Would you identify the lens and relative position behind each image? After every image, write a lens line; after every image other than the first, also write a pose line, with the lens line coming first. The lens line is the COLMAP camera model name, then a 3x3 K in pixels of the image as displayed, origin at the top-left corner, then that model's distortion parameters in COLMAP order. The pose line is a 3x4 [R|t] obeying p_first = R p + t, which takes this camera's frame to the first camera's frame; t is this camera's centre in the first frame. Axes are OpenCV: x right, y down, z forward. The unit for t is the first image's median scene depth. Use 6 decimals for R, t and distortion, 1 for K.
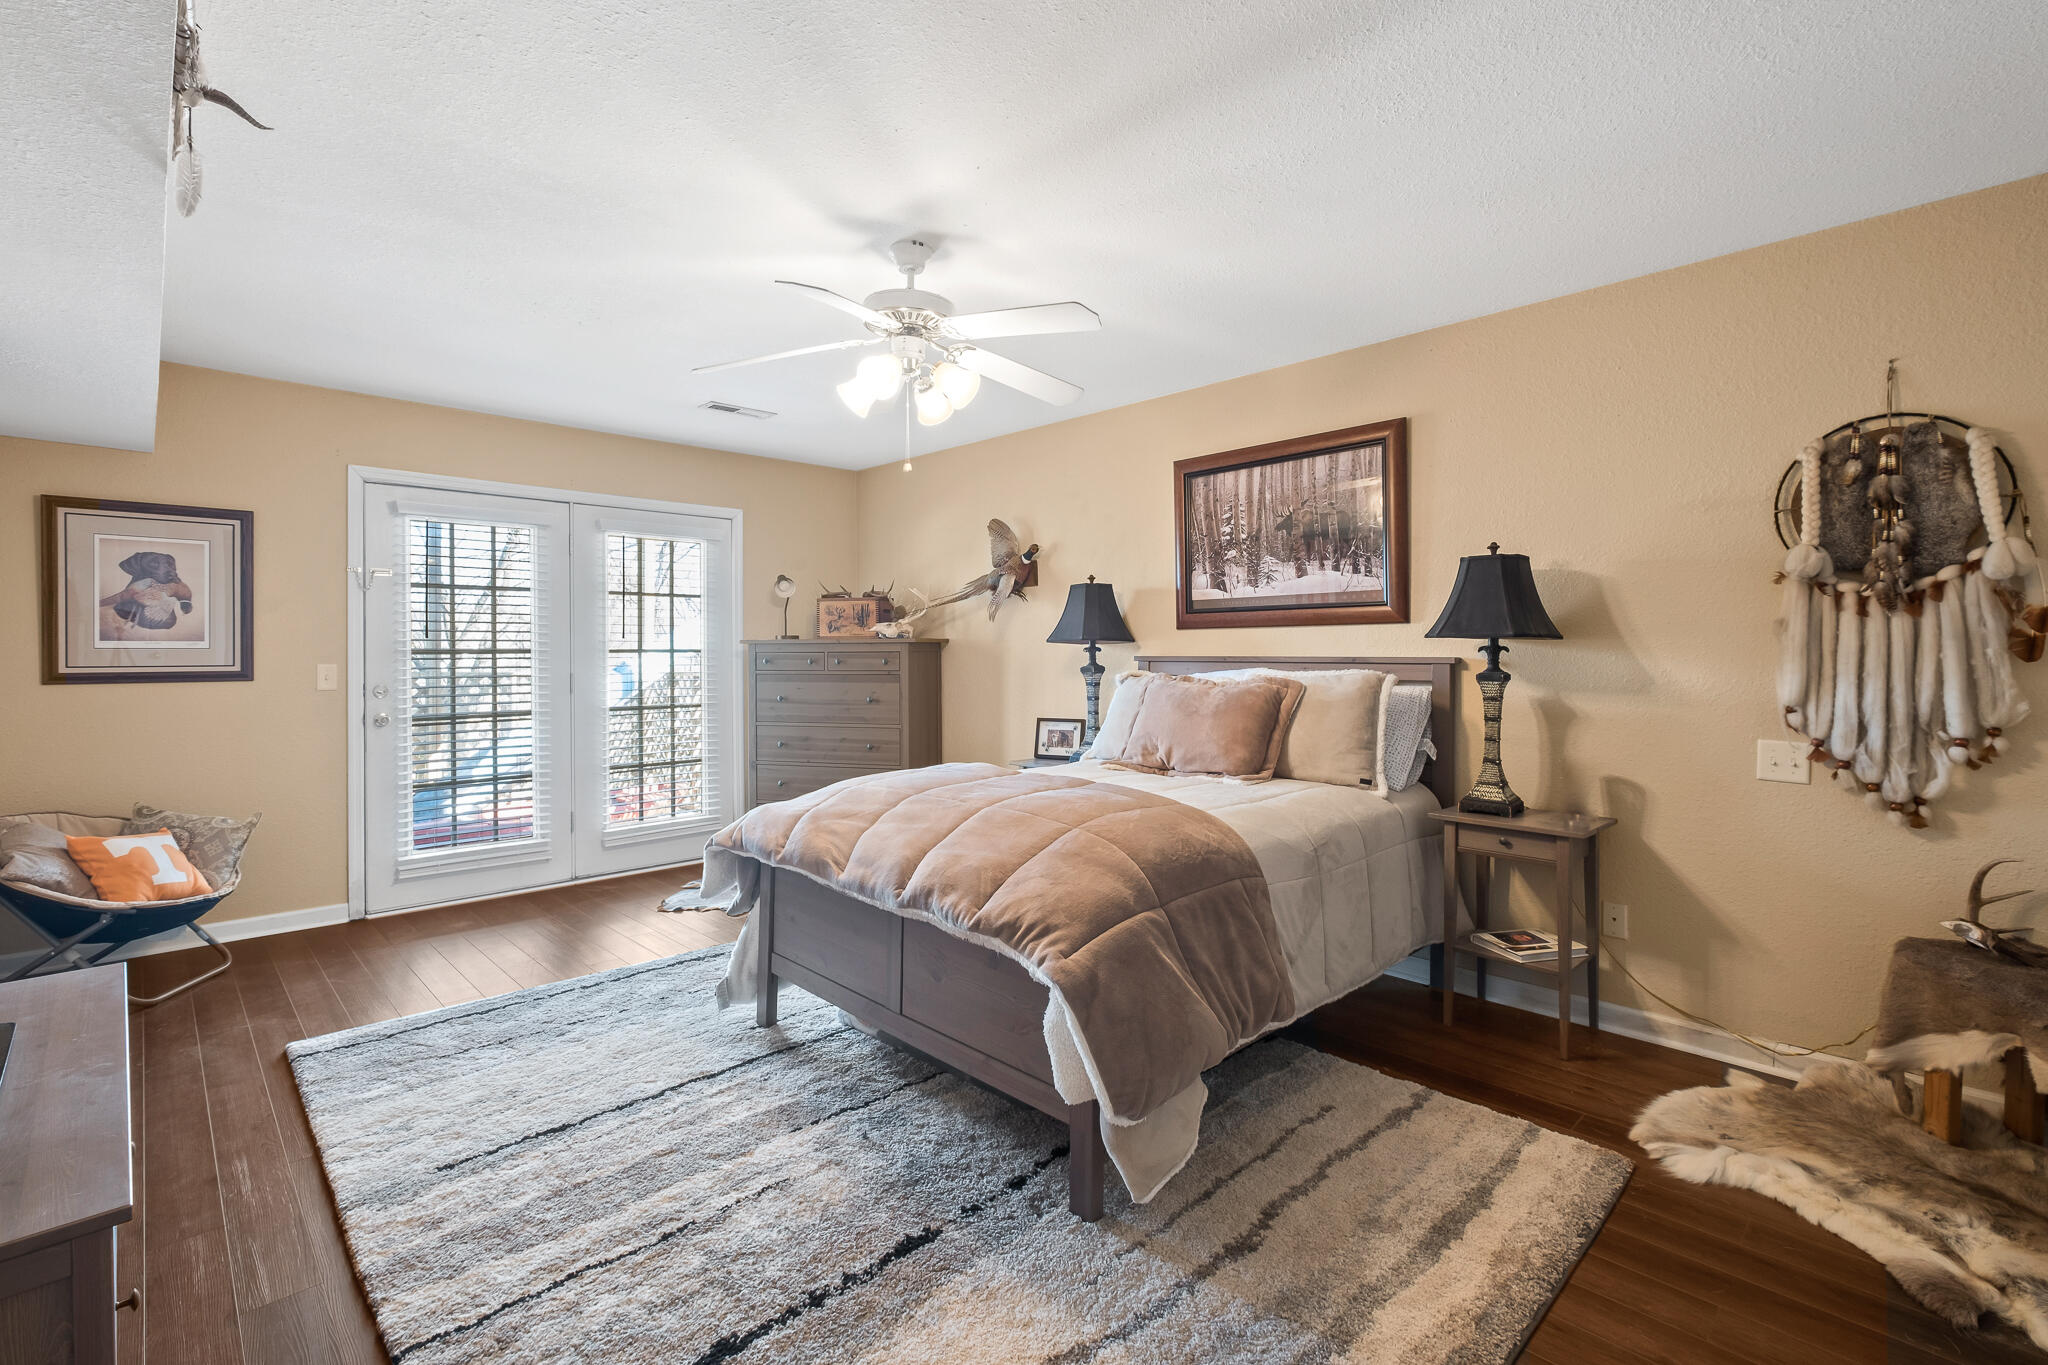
lens RADIAL K [[899.1, 0, 1034.7], [0, 899.1, 665.8], [0, 0, 1]] dist [-0.007863, 0.001996]
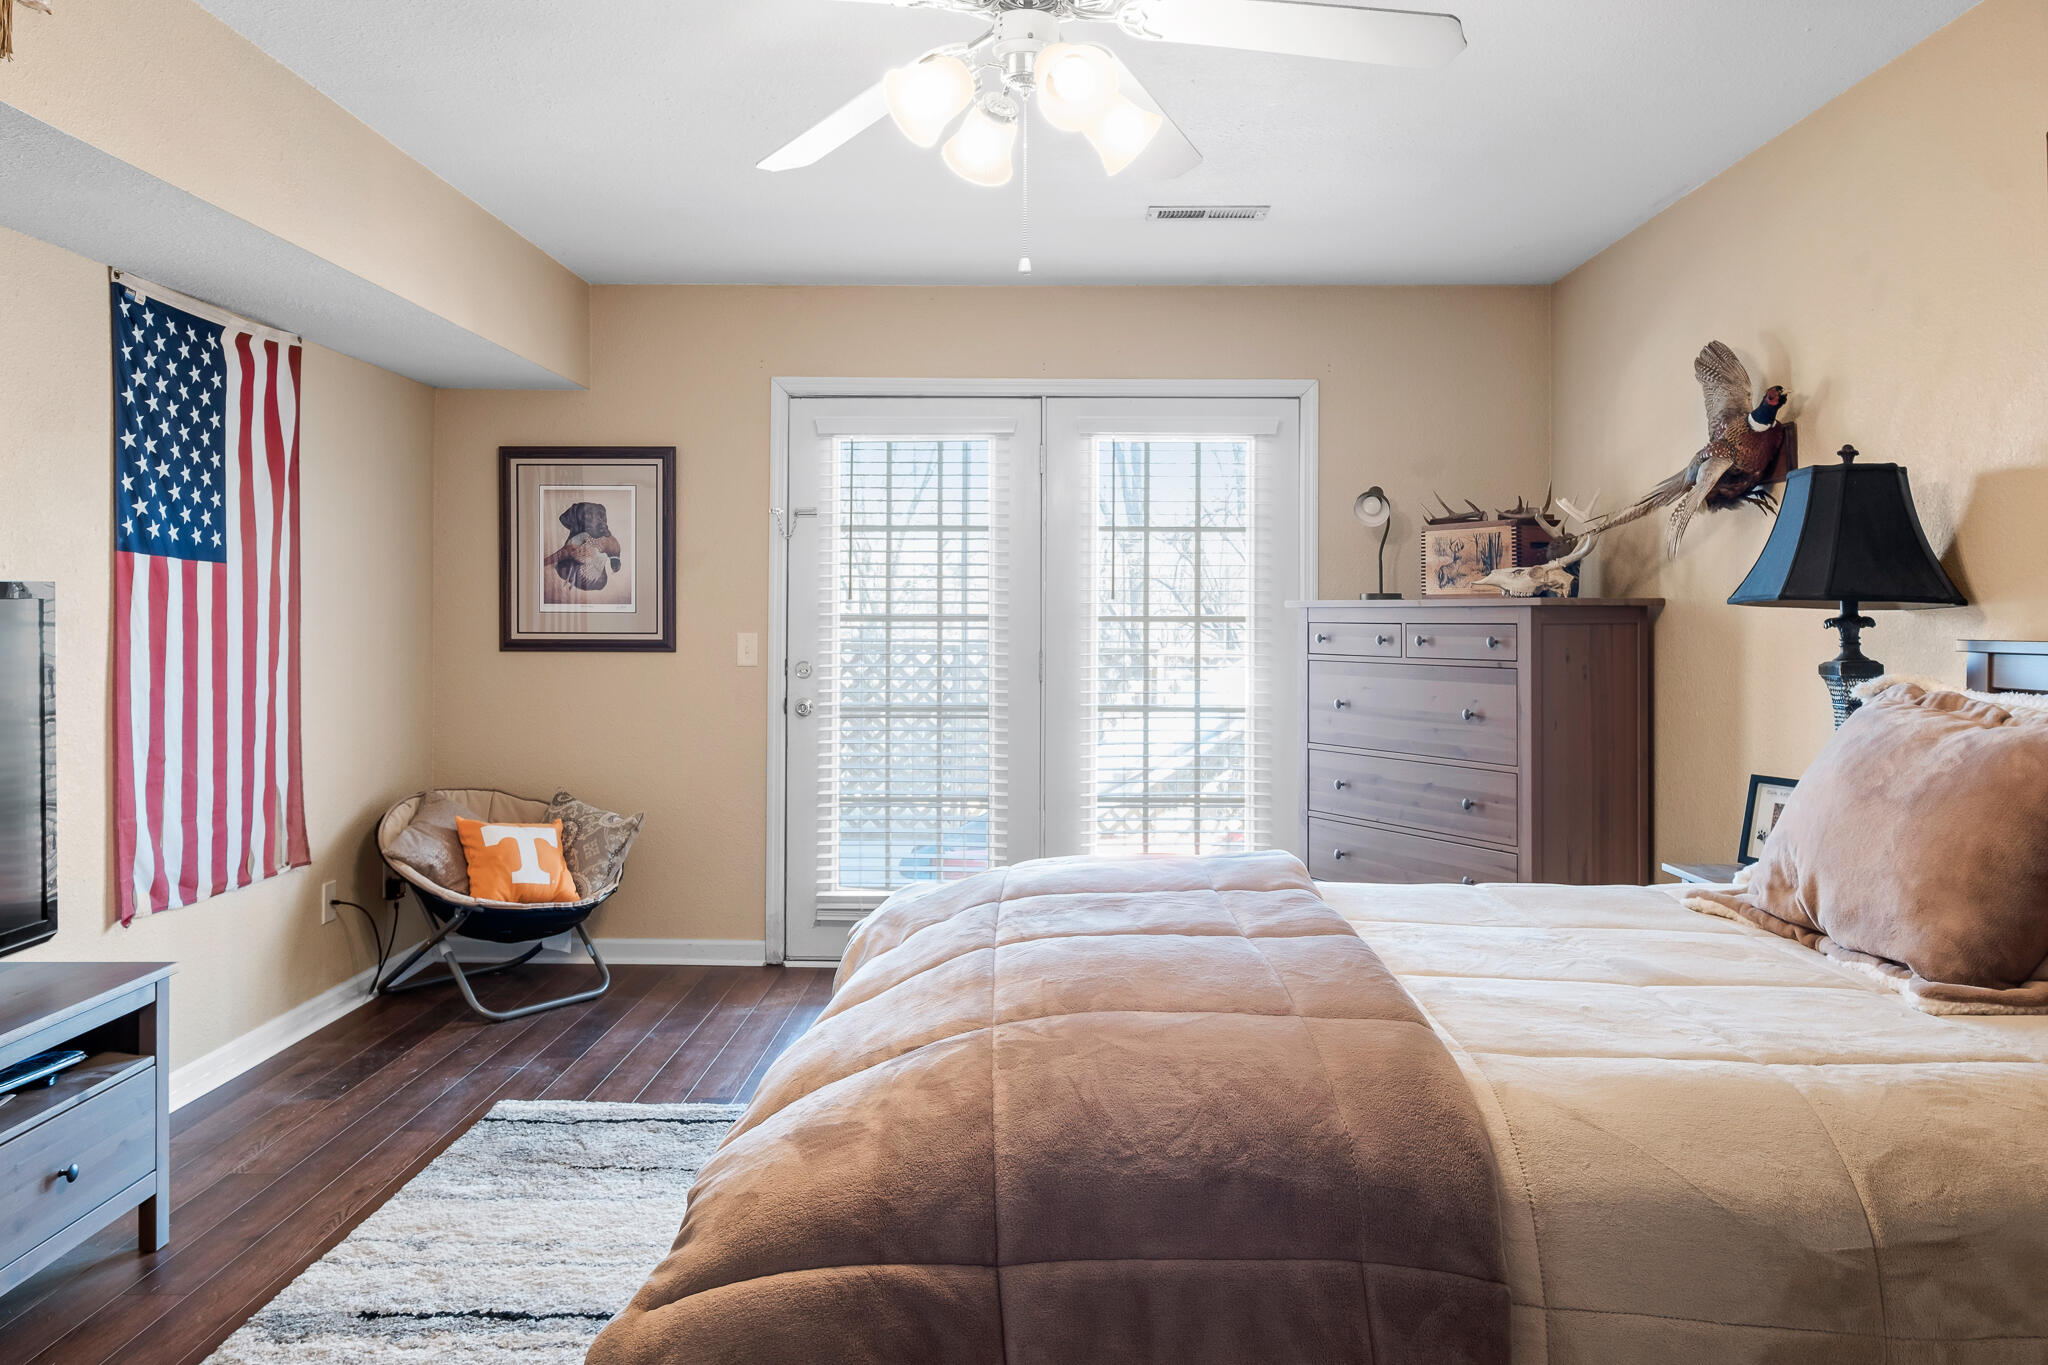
lens RADIAL K [[1458.4, 0, 1023.3], [0, 1458.4, 628.0], [0, 0, 1]] dist [-0.002721, 0.006685]
pose [[0.713077, 0.010521, -0.701007, 0.315223], [-0.018199, 0.999828, -0.003505, -0.006997], [0.700849, 0.015257, 0.713146, 0.284418]]
